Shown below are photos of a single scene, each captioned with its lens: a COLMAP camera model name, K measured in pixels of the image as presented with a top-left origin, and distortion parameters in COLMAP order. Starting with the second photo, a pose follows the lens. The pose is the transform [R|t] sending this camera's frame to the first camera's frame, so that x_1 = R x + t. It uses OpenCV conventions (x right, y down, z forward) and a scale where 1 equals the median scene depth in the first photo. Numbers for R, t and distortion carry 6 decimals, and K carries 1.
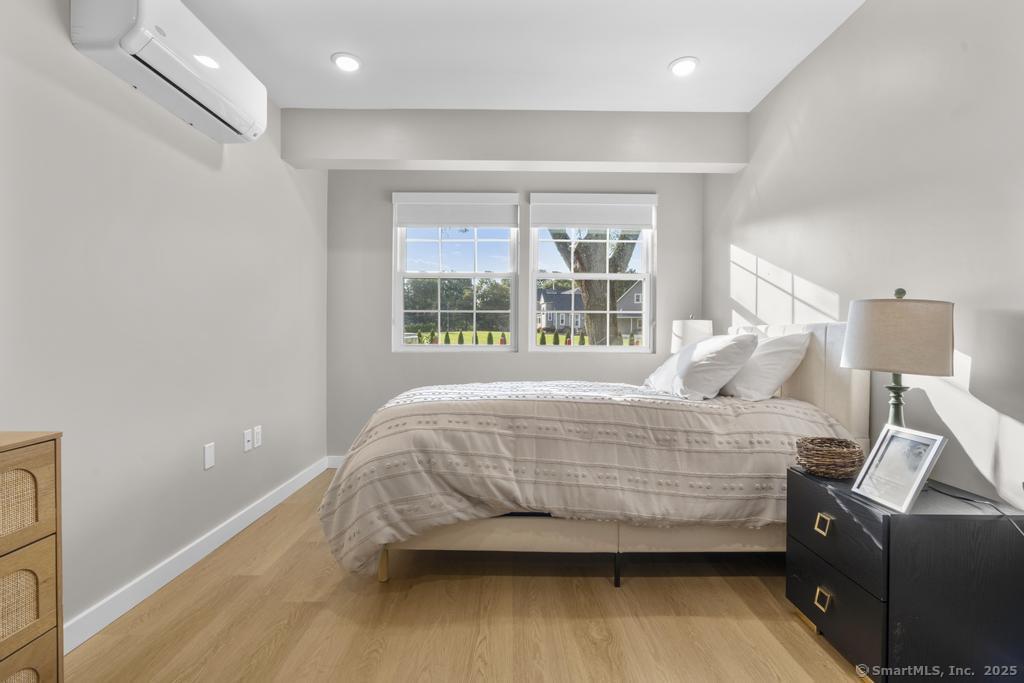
lens RADIAL K [[459.1, 0, 512.2], [0, 459.1, 340.4], [0, 0, 1]] dist [-0.008766, 0.004604]
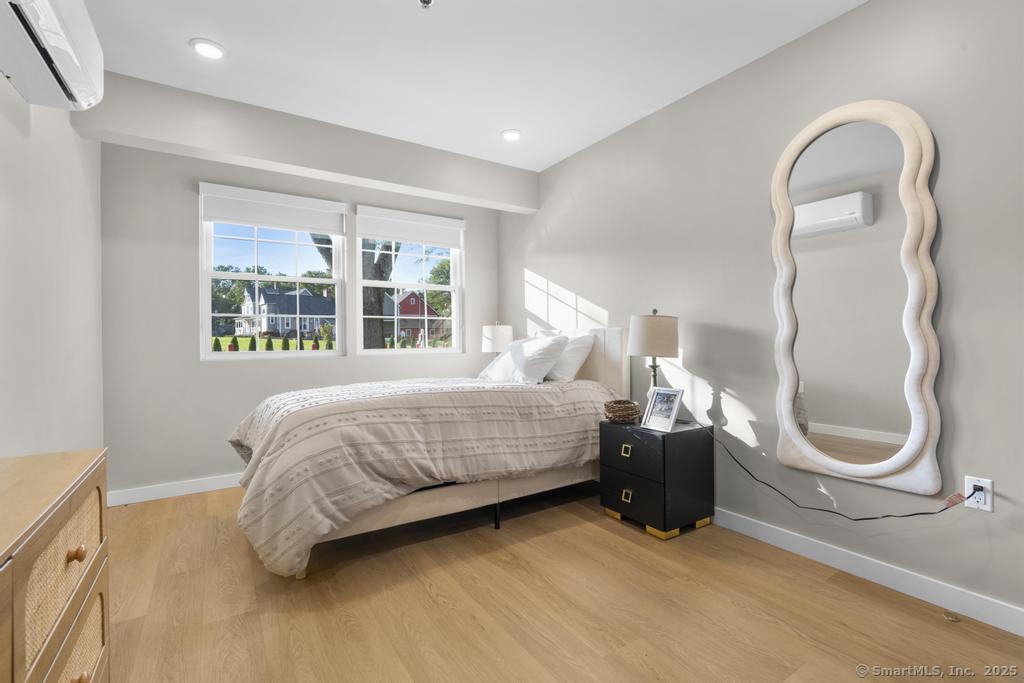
lens RADIAL K [[459.1, 0, 512.2], [0, 459.1, 340.4], [0, 0, 1]] dist [-0.008766, 0.004604]
pose [[0.839882, -0.015592, 0.542545, -0.457188], [0.019882, 0.999800, -0.002045, -0.000947], [-0.542405, 0.012504, 0.840024, -0.141382]]
